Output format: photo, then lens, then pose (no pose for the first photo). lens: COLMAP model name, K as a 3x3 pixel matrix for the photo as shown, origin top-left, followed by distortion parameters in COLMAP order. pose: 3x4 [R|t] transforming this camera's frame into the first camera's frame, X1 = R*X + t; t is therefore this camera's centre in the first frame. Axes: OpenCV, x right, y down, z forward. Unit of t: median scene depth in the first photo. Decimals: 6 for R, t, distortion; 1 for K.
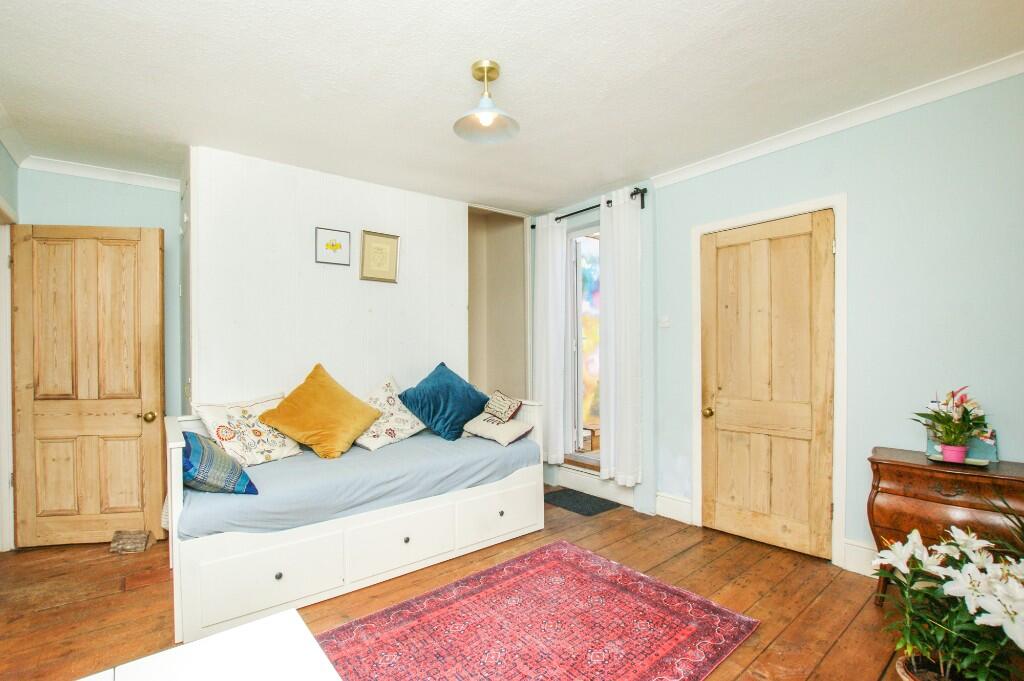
lens RADIAL K [[465.4, 0, 502.0], [0, 465.4, 353.1], [0, 0, 1]] dist [0.000200, 0.000086]
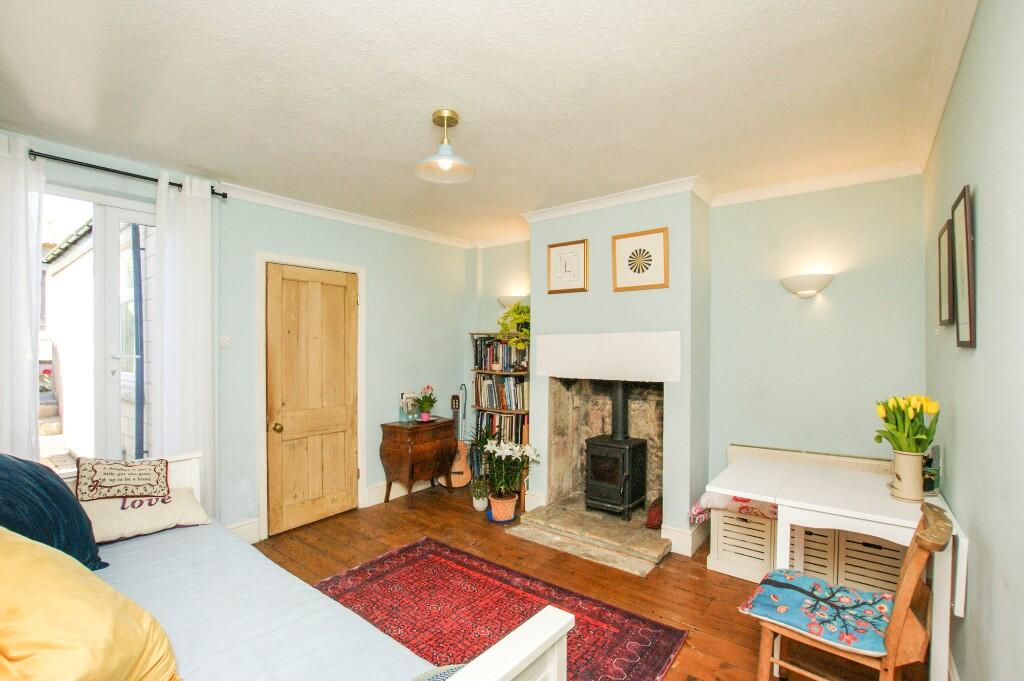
lens RADIAL K [[465.4, 0, 502.0], [0, 465.4, 353.1], [0, 0, 1]] dist [0.000200, 0.000086]
pose [[-0.199802, -0.001572, 0.979835, -0.816022], [0.008074, 0.999962, 0.003251, -0.051405], [-0.979803, 0.008561, -0.199782, 0.789945]]
